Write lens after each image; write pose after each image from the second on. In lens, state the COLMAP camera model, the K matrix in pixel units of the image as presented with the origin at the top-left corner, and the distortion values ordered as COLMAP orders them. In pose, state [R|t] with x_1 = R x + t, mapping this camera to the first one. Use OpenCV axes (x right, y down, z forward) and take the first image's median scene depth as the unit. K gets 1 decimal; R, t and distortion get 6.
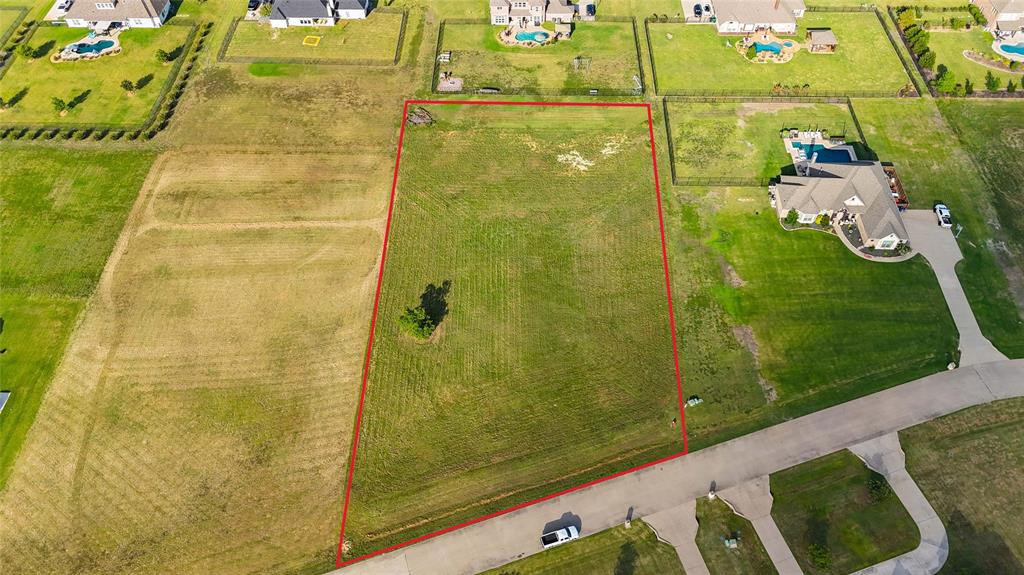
lens RADIAL K [[758.1, 0, 511.4], [0, 758.1, 290.2], [0, 0, 1]] dist [0.062583, -0.053619]
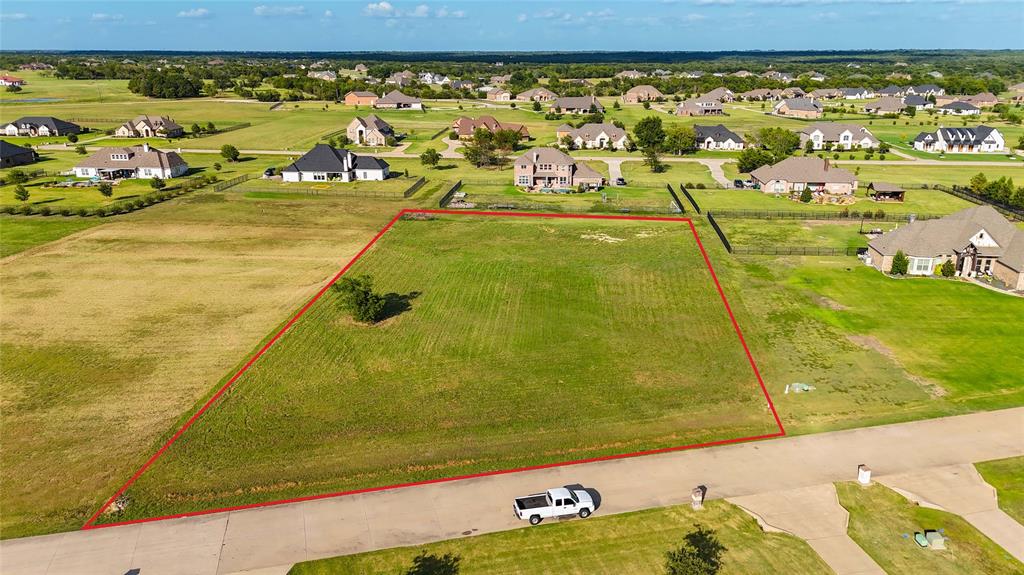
lens RADIAL K [[758.1, 0, 510.8], [0, 758.1, 289.4], [0, 0, 1]] dist [0.062583, -0.053619]
pose [[0.997274, 0.028138, -0.068214, 0.053431], [-0.060832, 0.836763, -0.544175, 0.389027], [0.041767, 0.546841, 0.836194, 0.432794]]
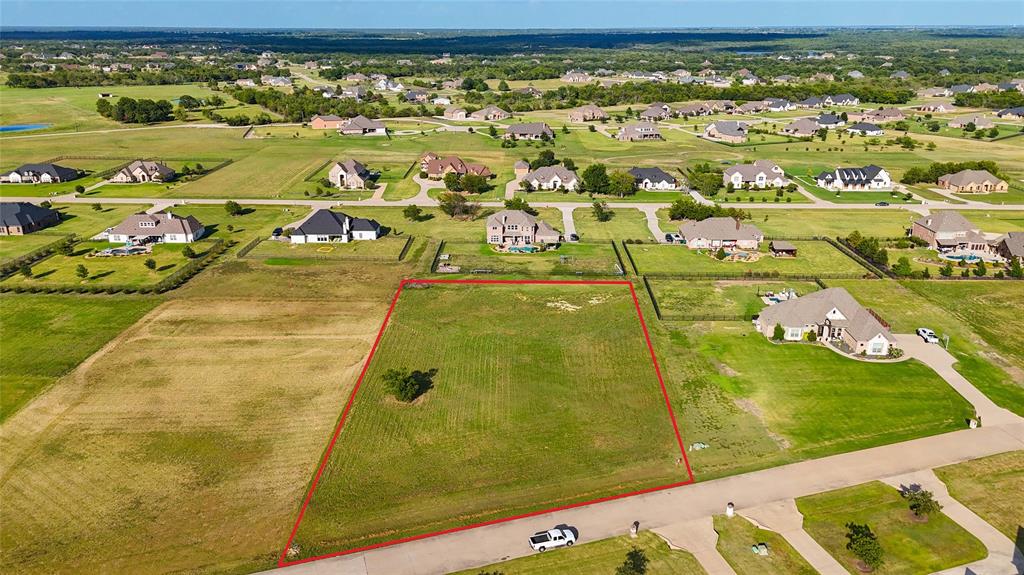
lens RADIAL K [[758.1, 0, 512.0], [0, 758.1, 284.3], [0, 0, 1]] dist [0.062583, -0.053619]
pose [[0.999982, 0.005822, 0.001357, 0.013737], [-0.004226, 0.849091, -0.528230, 0.434049], [-0.004227, 0.528215, 0.849100, 0.121697]]
